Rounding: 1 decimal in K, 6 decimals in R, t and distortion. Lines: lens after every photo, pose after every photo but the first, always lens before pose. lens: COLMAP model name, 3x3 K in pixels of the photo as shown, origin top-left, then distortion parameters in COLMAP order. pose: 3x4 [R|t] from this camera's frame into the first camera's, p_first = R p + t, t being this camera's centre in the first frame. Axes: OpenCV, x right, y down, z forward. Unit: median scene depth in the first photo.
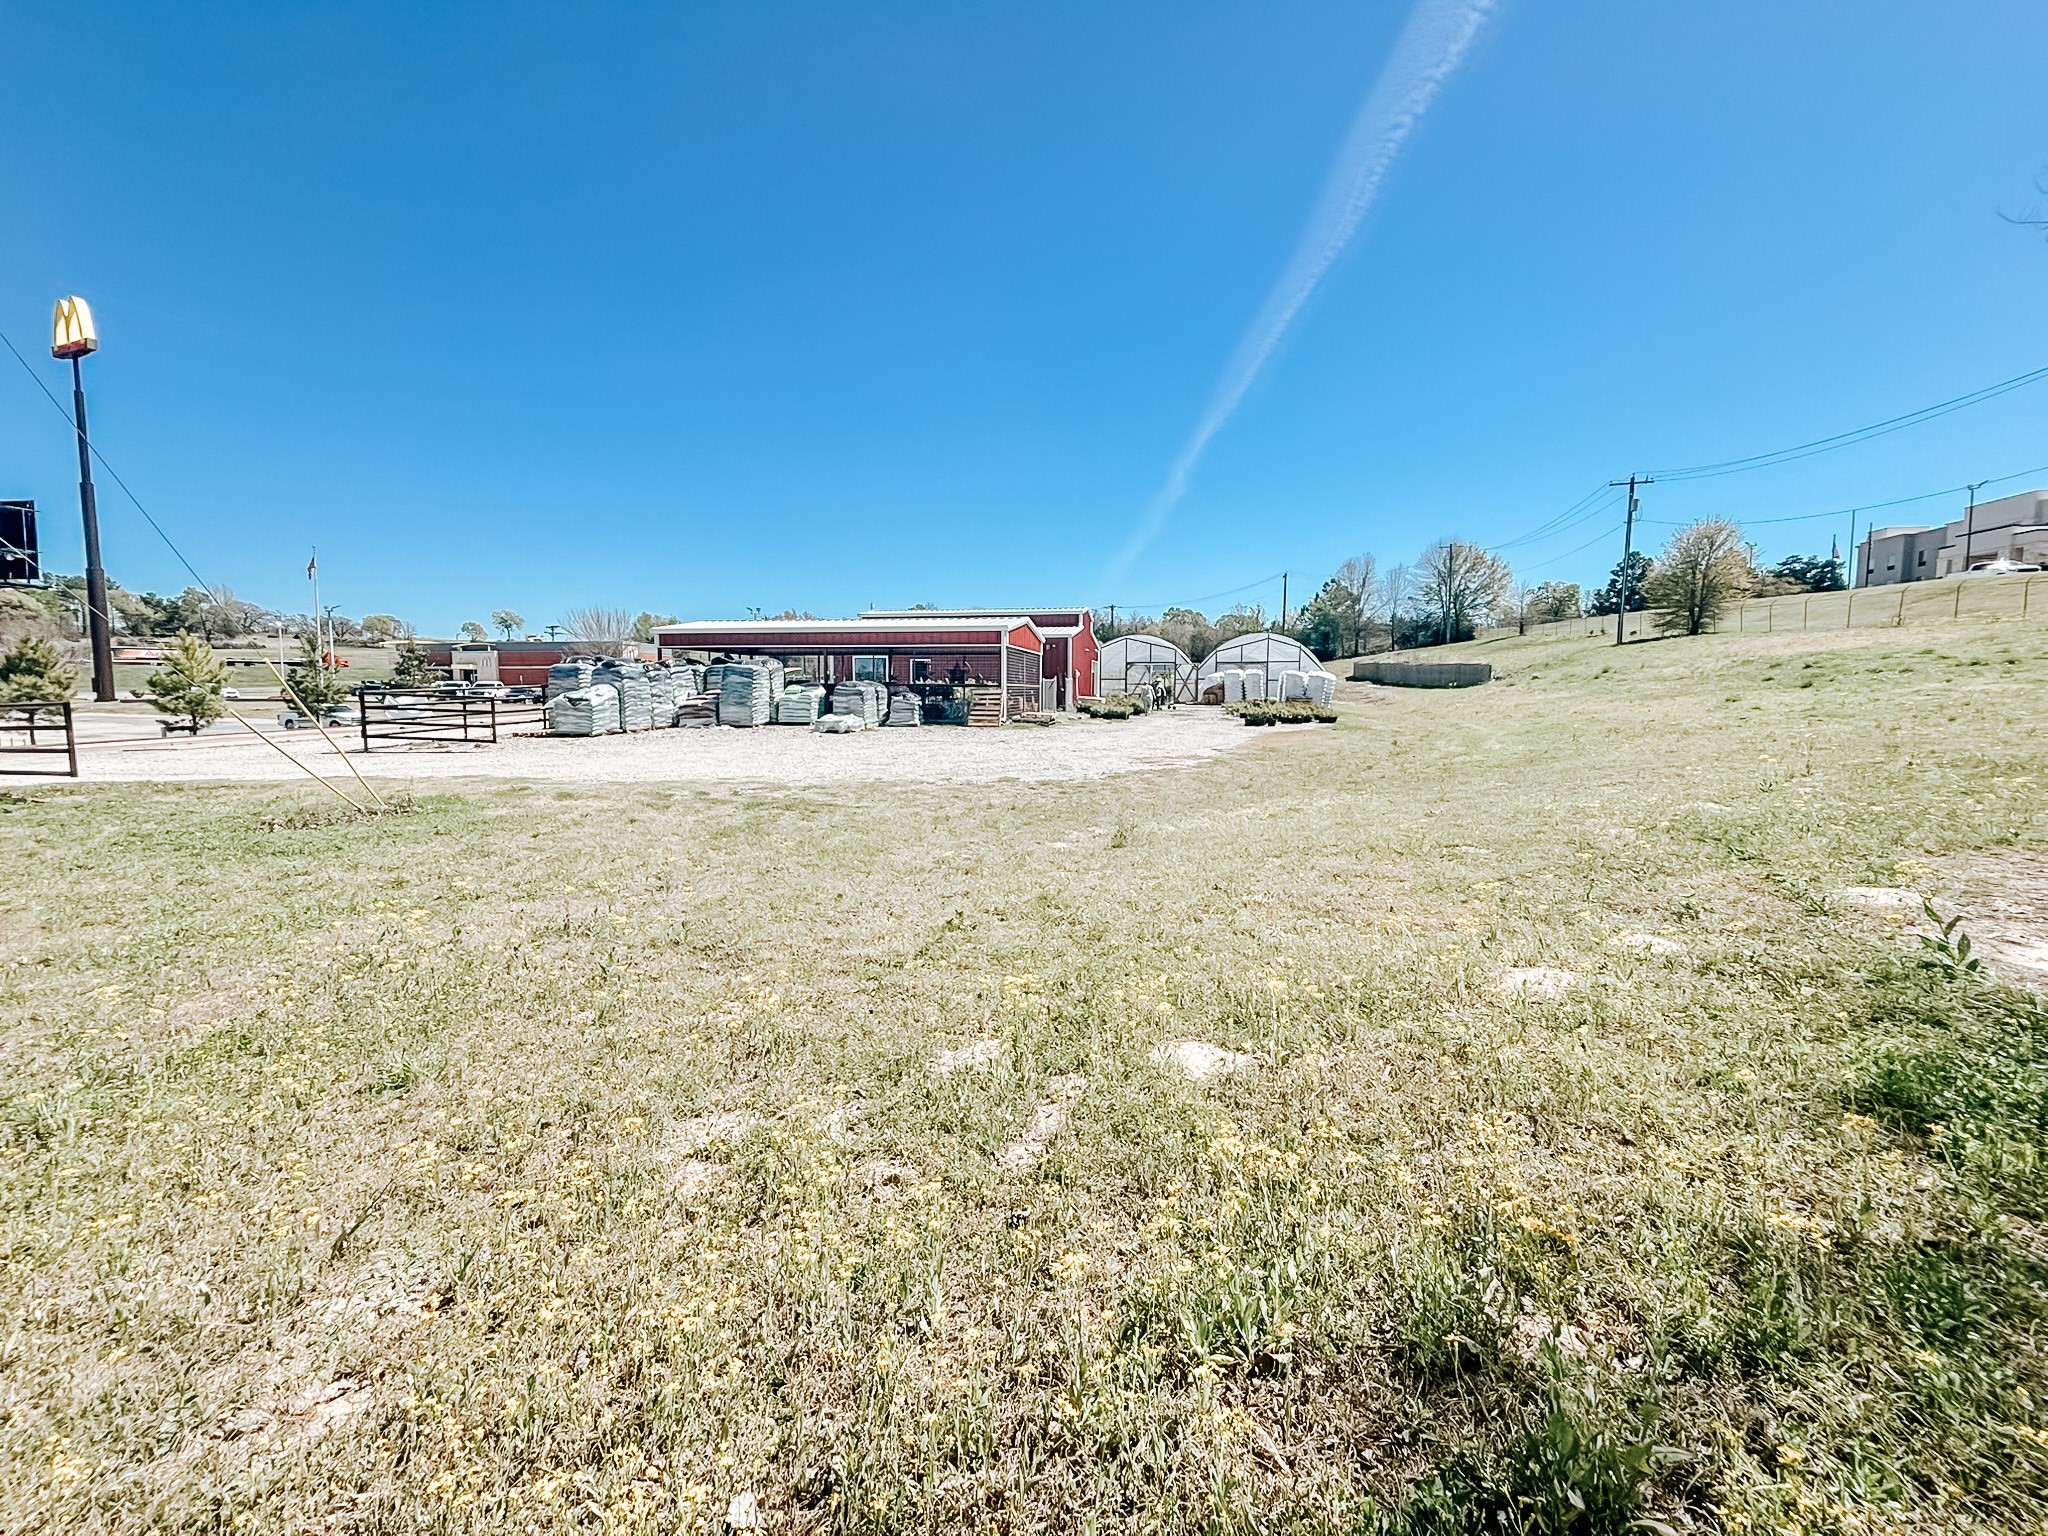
lens RADIAL K [[824.2, 0, 1020.9], [0, 824.2, 765.0], [0, 0, 1]] dist [-0.015039, 0.000030]
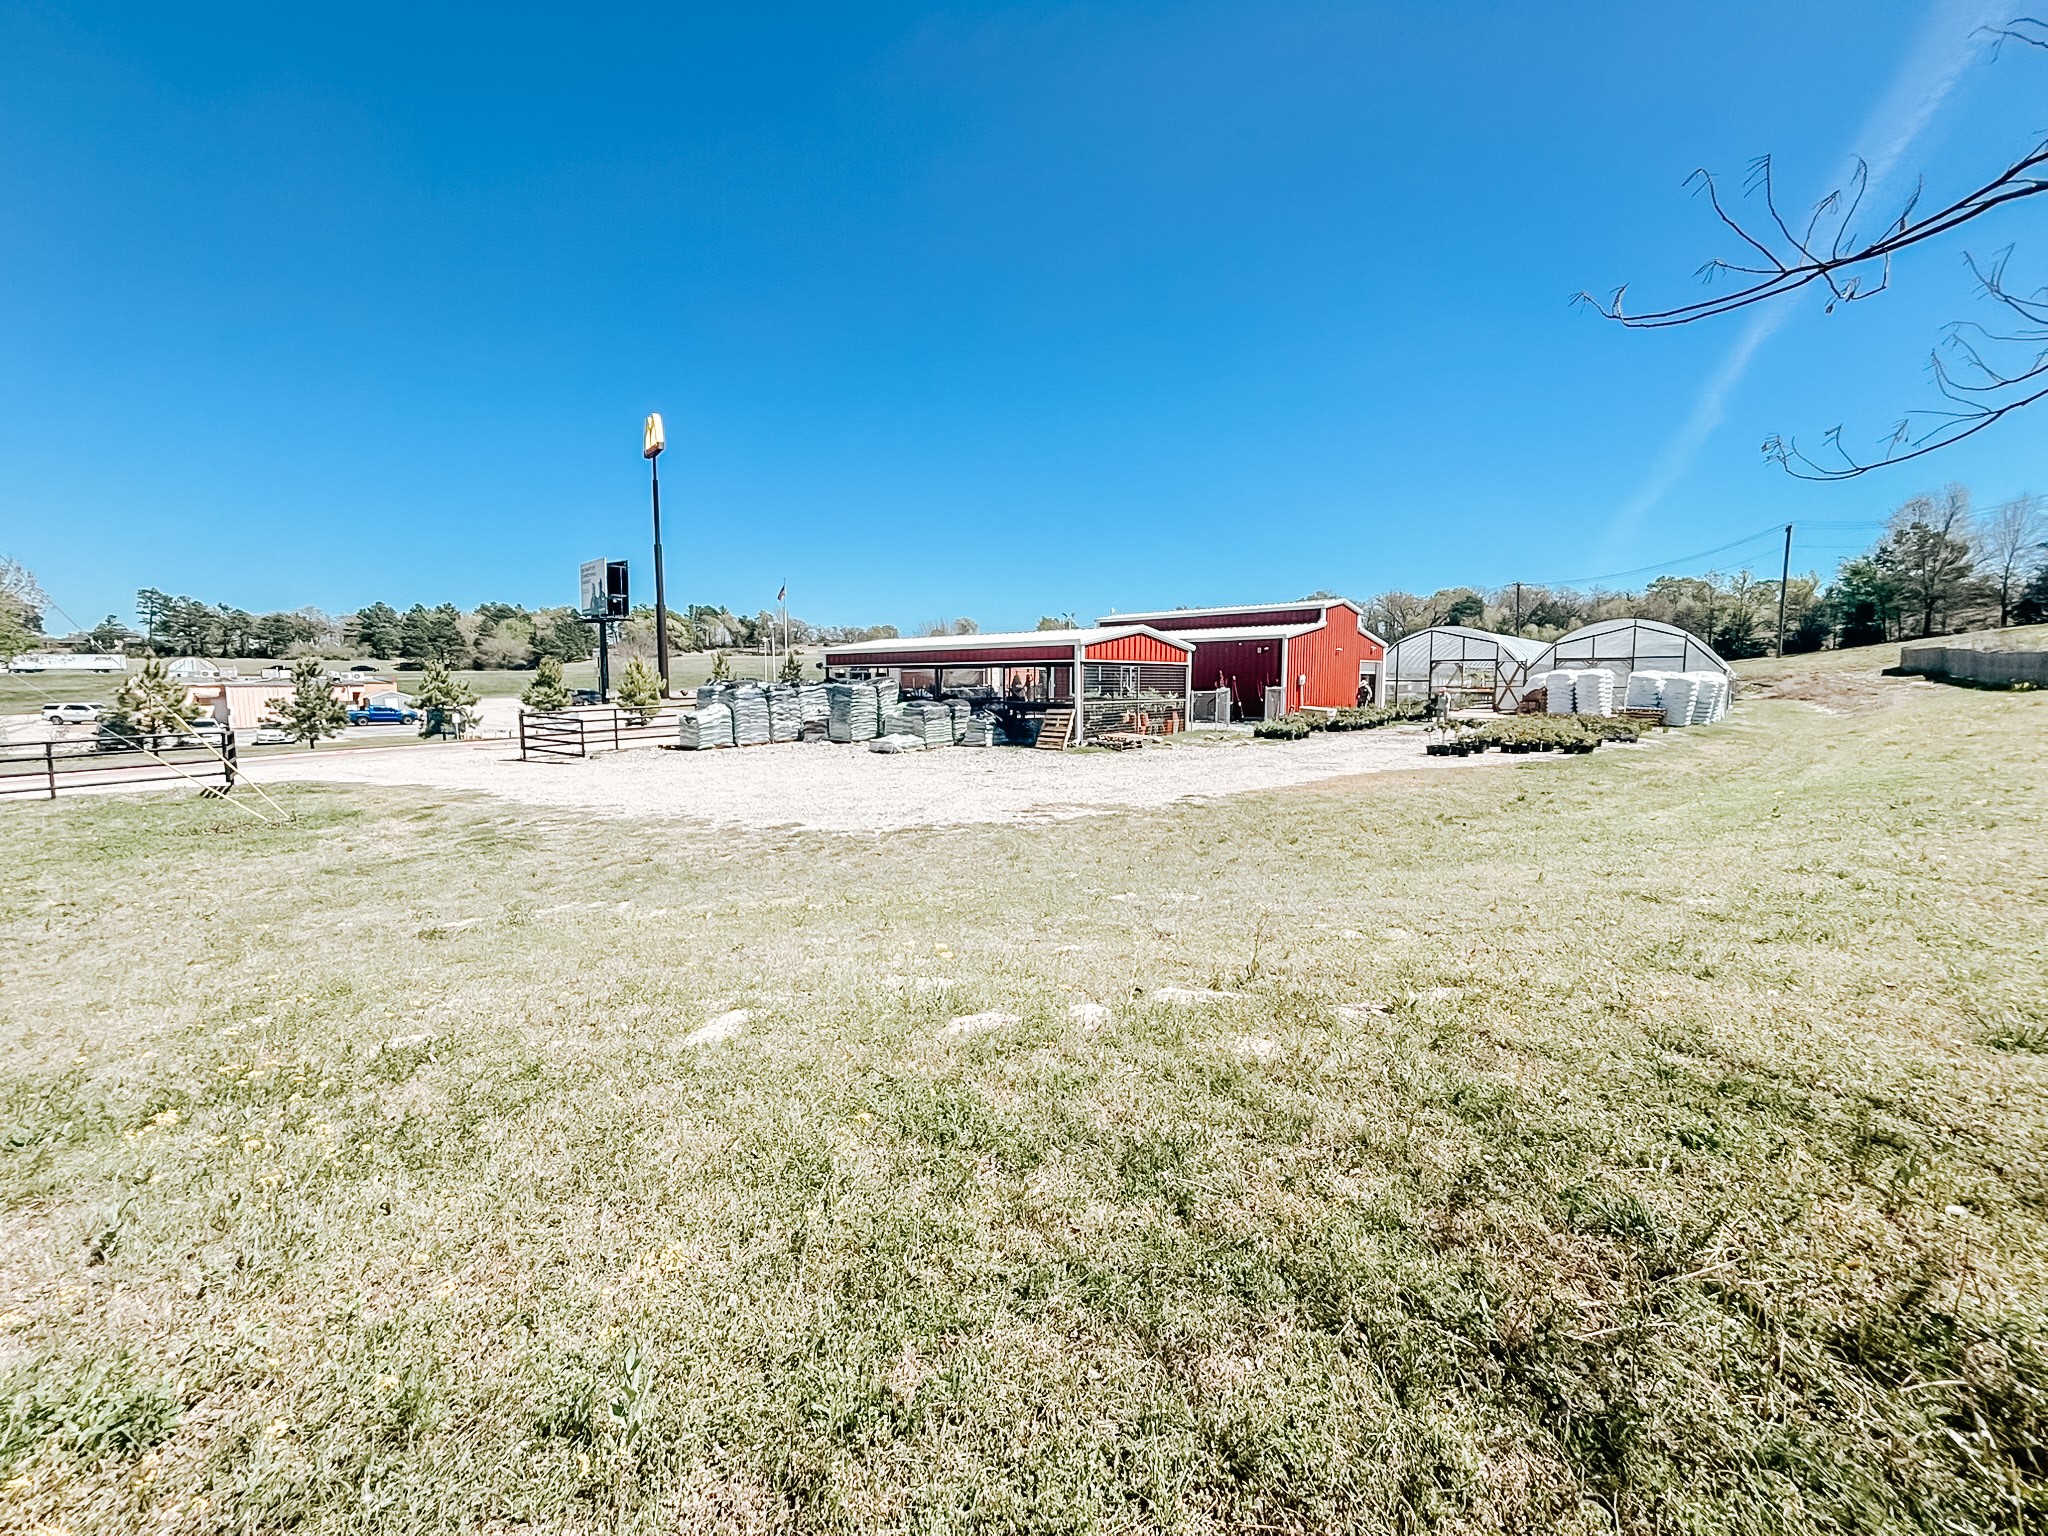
lens RADIAL K [[824.2, 0, 1023.9], [0, 824.2, 776.3], [0, 0, 1]] dist [-0.015039, 0.000030]
pose [[0.863787, 0.050687, -0.501302, 0.385150], [-0.038288, 0.998654, 0.035001, -0.046263], [0.502401, -0.011040, 0.864564, 0.179103]]
